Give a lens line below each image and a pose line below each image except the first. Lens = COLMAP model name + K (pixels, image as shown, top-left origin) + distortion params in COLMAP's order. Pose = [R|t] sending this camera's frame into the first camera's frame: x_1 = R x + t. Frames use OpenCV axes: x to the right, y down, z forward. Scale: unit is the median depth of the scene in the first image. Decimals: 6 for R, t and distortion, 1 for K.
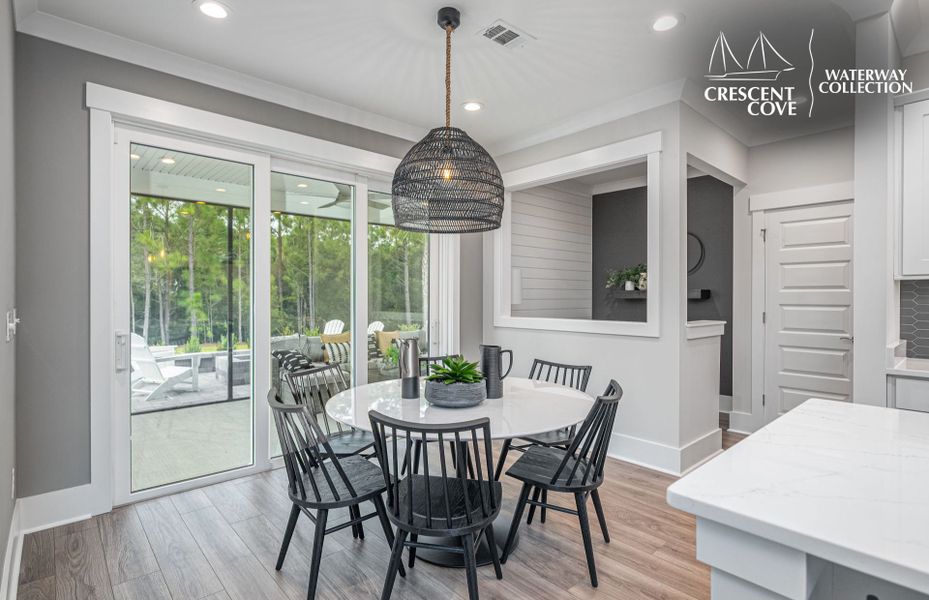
lens RADIAL K [[452.7, 0, 471.8], [0, 452.7, 301.4], [0, 0, 1]] dist [-0.006514, 0.000266]
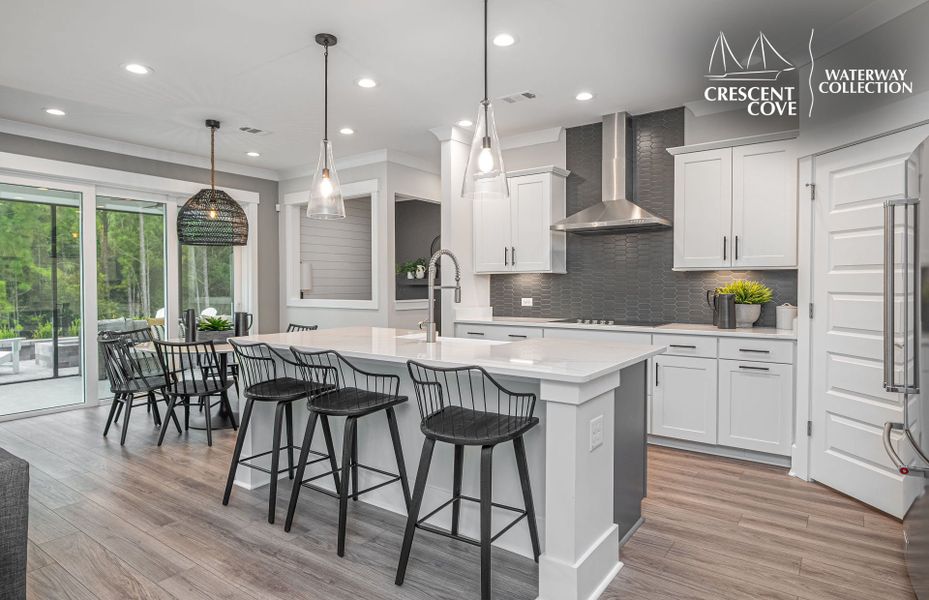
lens RADIAL K [[518.1, 0, 482.6], [0, 518.1, 293.1], [0, 0, 1]] dist [0.002601, 0.000098]
pose [[0.974727, -0.010220, 0.223165, 0.365295], [0.008351, 0.999922, 0.009314, 0.008752], [-0.223242, -0.007215, 0.974736, -0.846298]]
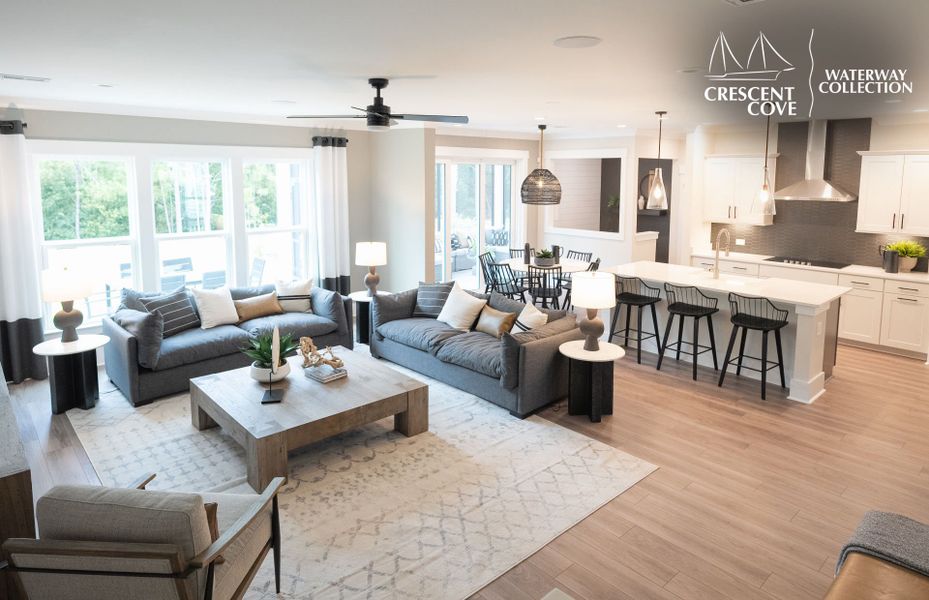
lens RADIAL K [[580.7, 0, 486.7], [0, 580.7, 228.8], [0, 0, 1]] dist [-0.007580, 0.003811]
pose [[0.999377, 0.001529, 0.035250, -0.368338], [-0.004934, 0.995300, 0.096709, -0.253019], [-0.034937, -0.096823, 0.994688, -1.839265]]
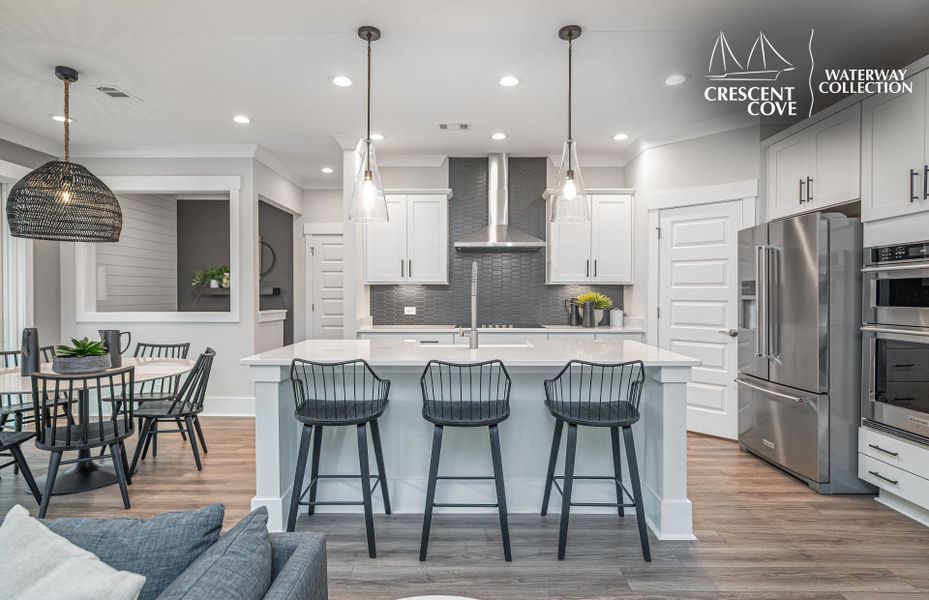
lens RADIAL K [[478.4, 0, 465.5], [0, 478.4, 298.9], [0, 0, 1]] dist [0.000354, -0.002348]
pose [[0.675943, -0.009752, 0.736889, -0.207471], [0.008567, 0.999949, 0.005375, 0.005550], [-0.736904, 0.002680, 0.675992, -0.525370]]
